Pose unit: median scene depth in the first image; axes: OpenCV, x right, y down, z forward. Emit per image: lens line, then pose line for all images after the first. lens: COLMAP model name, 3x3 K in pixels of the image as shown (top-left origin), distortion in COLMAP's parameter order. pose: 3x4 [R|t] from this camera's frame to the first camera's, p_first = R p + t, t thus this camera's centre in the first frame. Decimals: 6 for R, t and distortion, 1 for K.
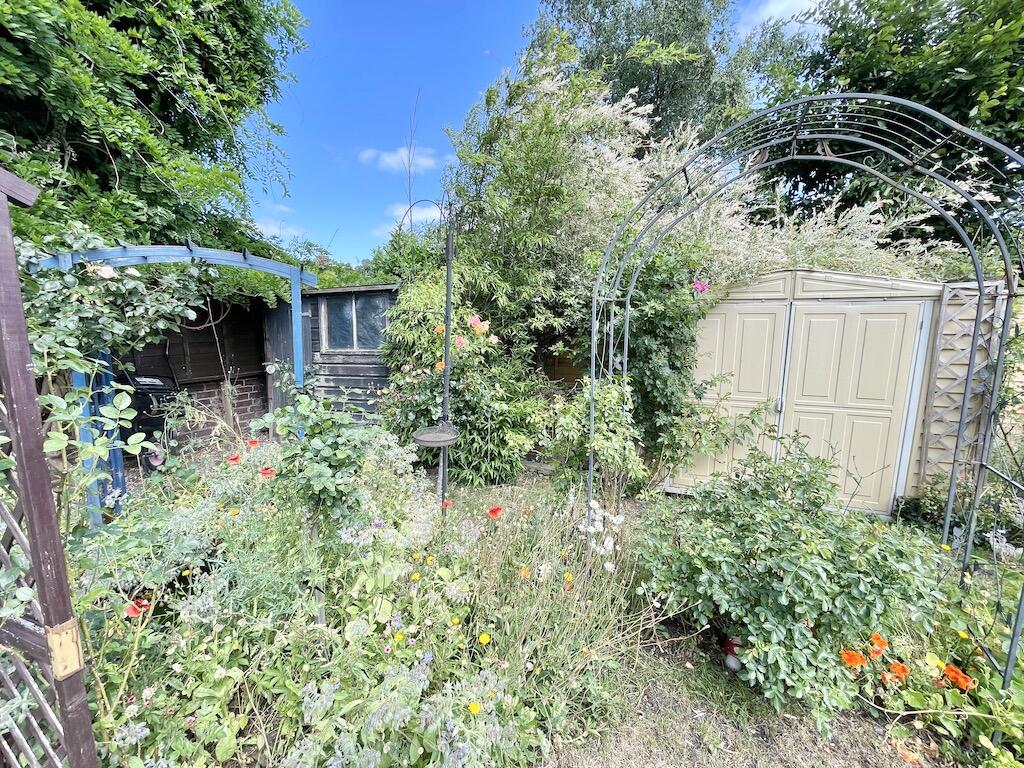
lens RADIAL K [[411.4, 0, 506.7], [0, 411.4, 382.4], [0, 0, 1]] dist [-0.001203, -0.000325]
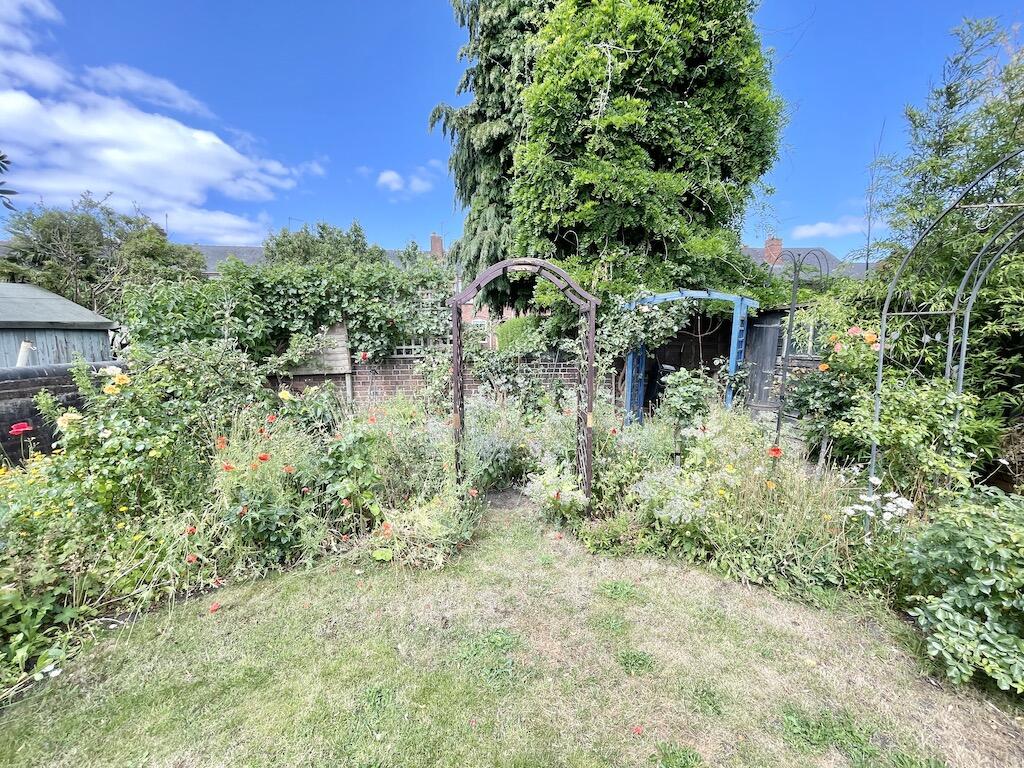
lens RADIAL K [[411.4, 0, 506.7], [0, 411.4, 382.4], [0, 0, 1]] dist [-0.001203, -0.000325]
pose [[0.378382, 0.111558, -0.918903, 0.542316], [-0.128395, 0.989440, 0.067251, 0.039116], [0.916702, 0.092535, 0.388710, -0.320984]]
